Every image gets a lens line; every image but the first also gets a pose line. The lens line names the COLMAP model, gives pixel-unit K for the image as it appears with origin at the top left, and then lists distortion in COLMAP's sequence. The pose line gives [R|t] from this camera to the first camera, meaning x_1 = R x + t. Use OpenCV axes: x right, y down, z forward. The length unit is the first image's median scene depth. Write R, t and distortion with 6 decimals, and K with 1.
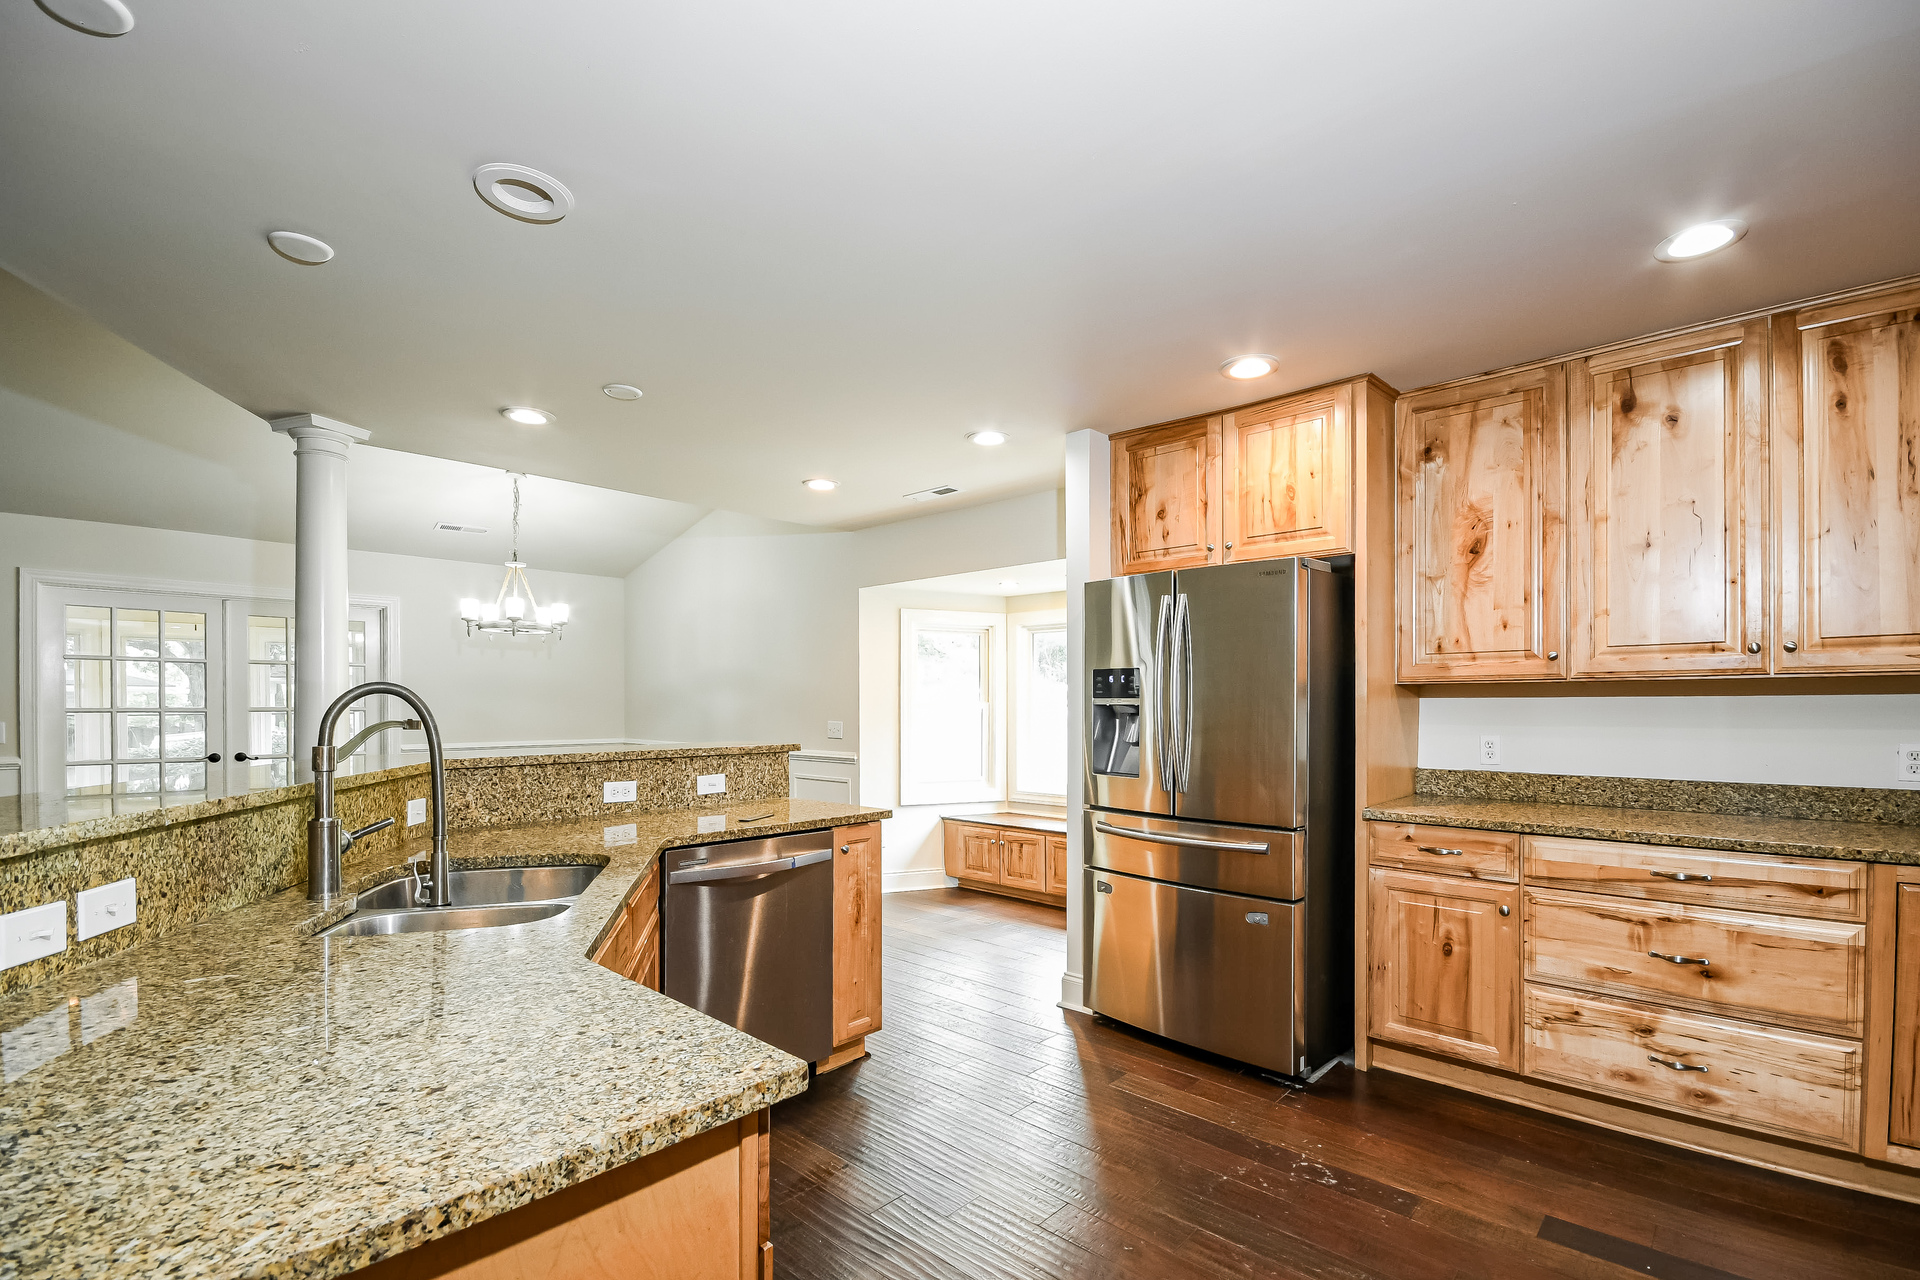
lens RADIAL K [[856.7, 0, 951.1], [0, 856.7, 695.1], [0, 0, 1]] dist [0.002998, -0.000610]
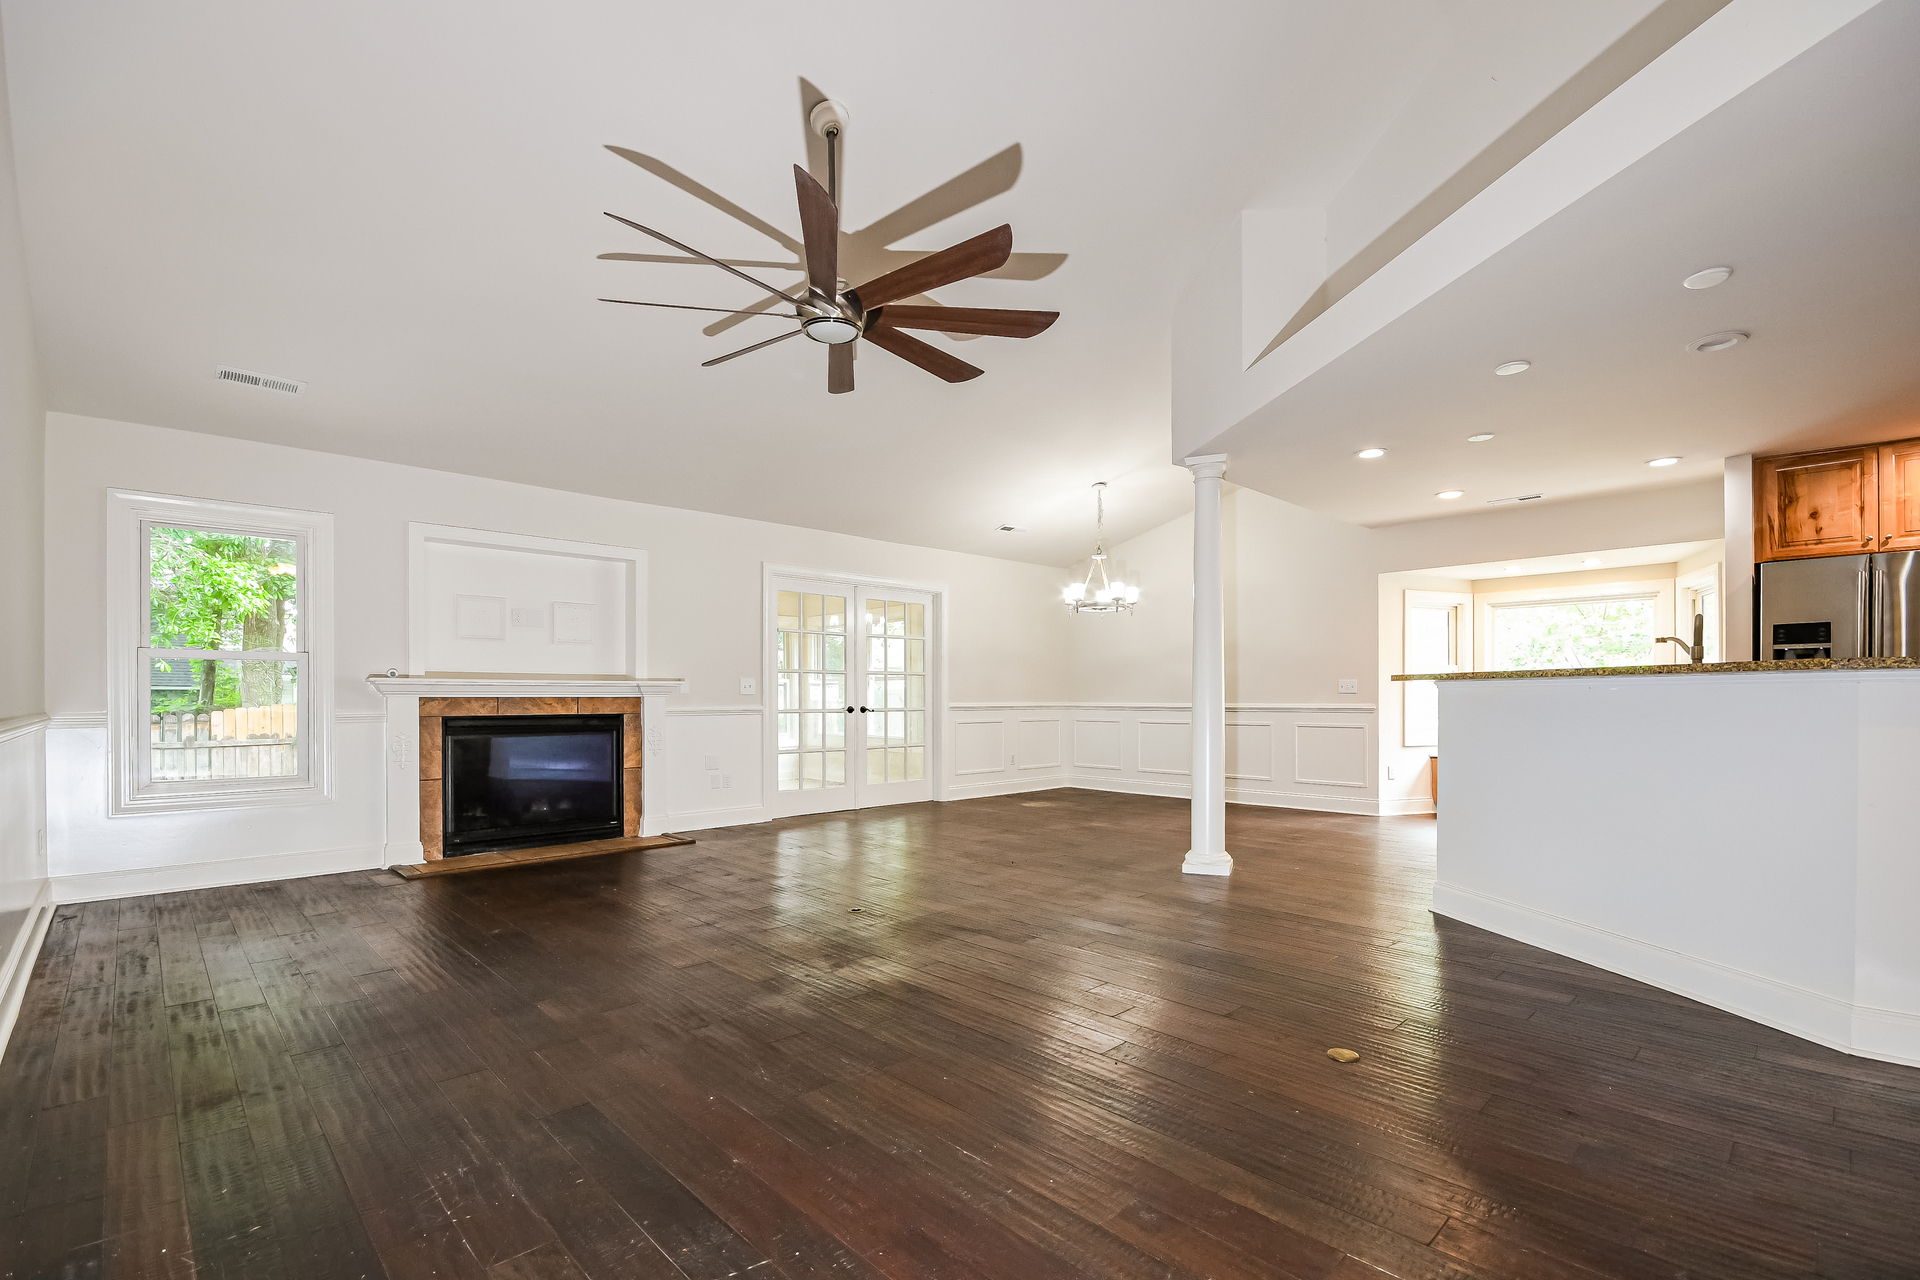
lens RADIAL K [[856.7, 0, 986.8], [0, 856.7, 685.8], [0, 0, 1]] dist [0.002998, -0.000610]
pose [[0.999241, -0.002207, -0.038902, -1.033974], [0.002105, 0.999994, -0.002654, 0.069872], [0.038907, 0.002570, 0.999240, -0.459593]]
